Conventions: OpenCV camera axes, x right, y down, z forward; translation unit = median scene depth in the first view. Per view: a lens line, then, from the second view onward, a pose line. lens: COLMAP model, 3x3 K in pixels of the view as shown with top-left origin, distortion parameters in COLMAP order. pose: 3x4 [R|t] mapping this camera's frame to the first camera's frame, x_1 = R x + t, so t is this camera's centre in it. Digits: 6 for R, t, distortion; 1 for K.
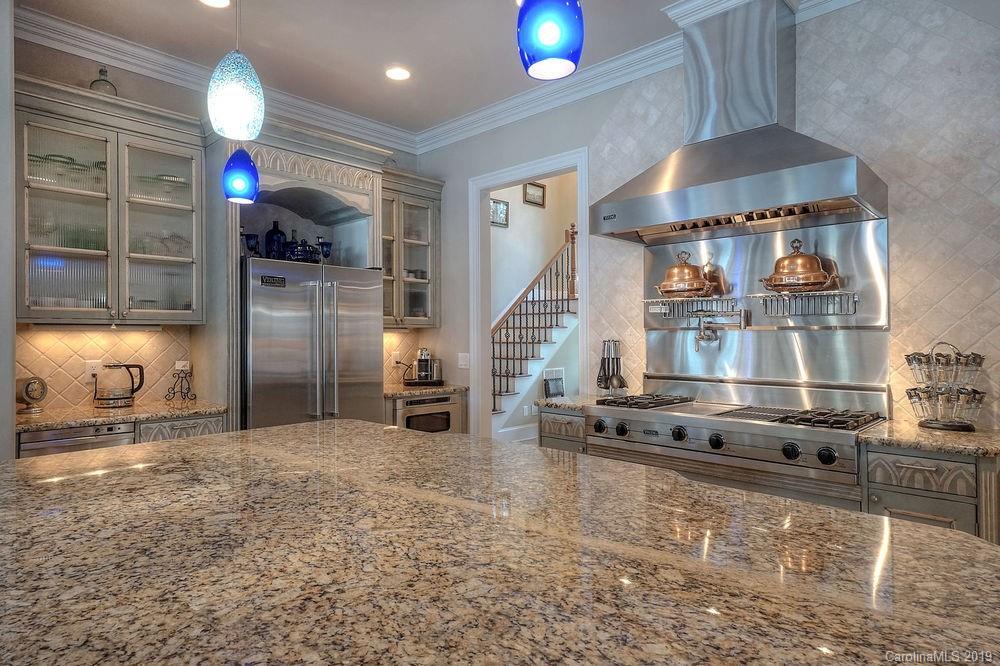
lens RADIAL K [[591.6, 0, 529.6], [0, 591.6, 332.4], [0, 0, 1]] dist [0.025128, -0.001199]
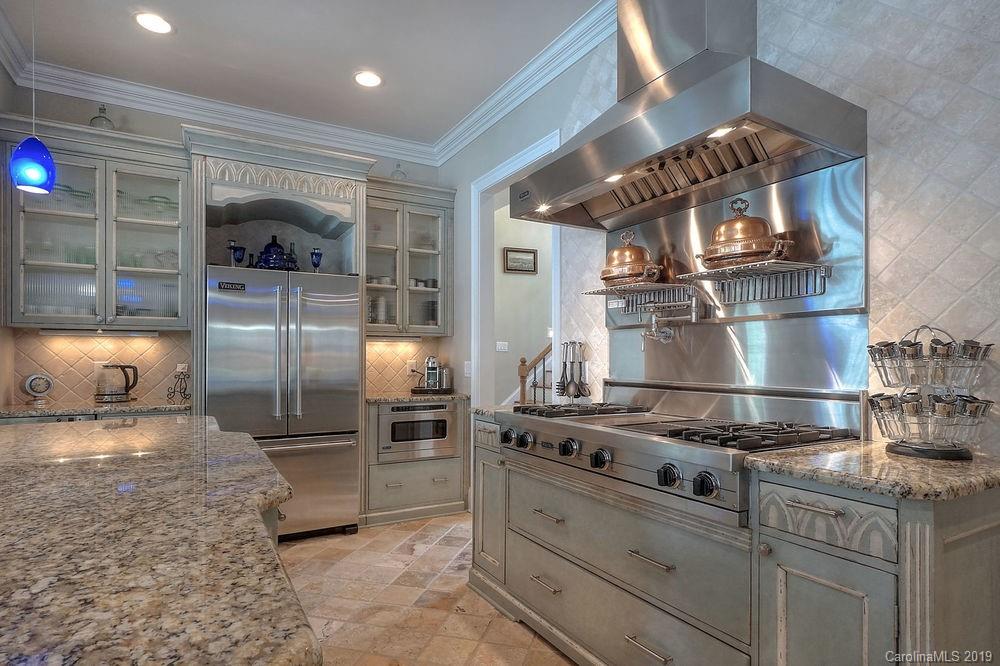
lens RADIAL K [[555.9, 0, 500.7], [0, 555.9, 356.2], [0, 0, 1]] dist [-0.000889, 0.002824]
pose [[0.955007, -0.002980, -0.296567, 0.292143], [0.004377, 0.999982, 0.004048, 0.031793], [0.296550, -0.005164, 0.955003, 0.184745]]
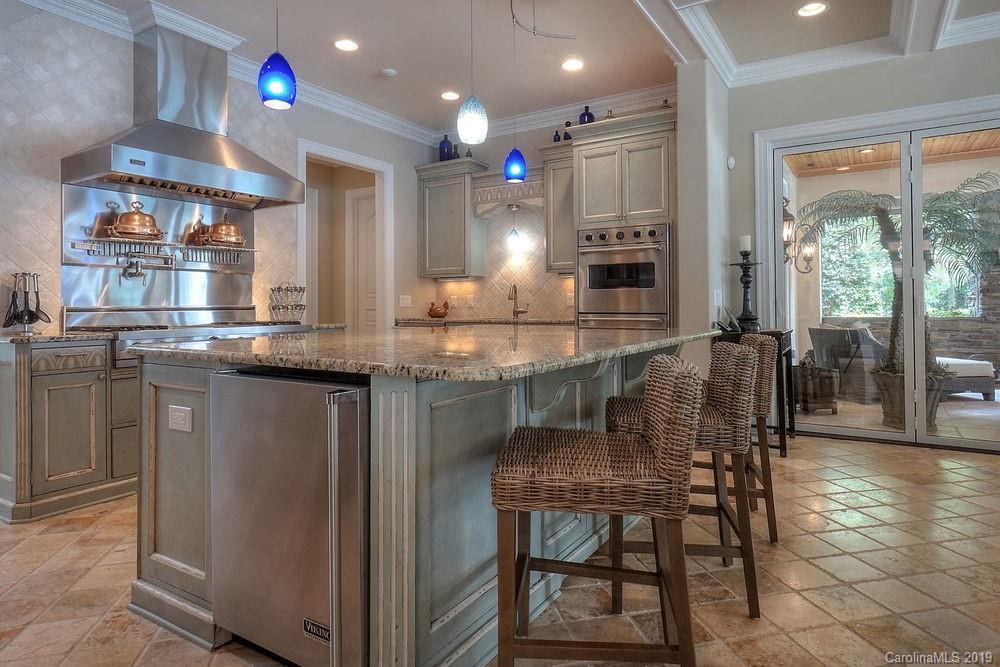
lens RADIAL K [[571.3, 0, 499.4], [0, 571.3, 293.5], [0, 0, 1]] dist [0.059387, -0.018667]
pose [[-0.181420, 0.019679, 0.983209, -0.932448], [0.007615, 0.999798, -0.018606, 0.070049], [-0.983376, 0.004112, -0.181533, 0.441171]]
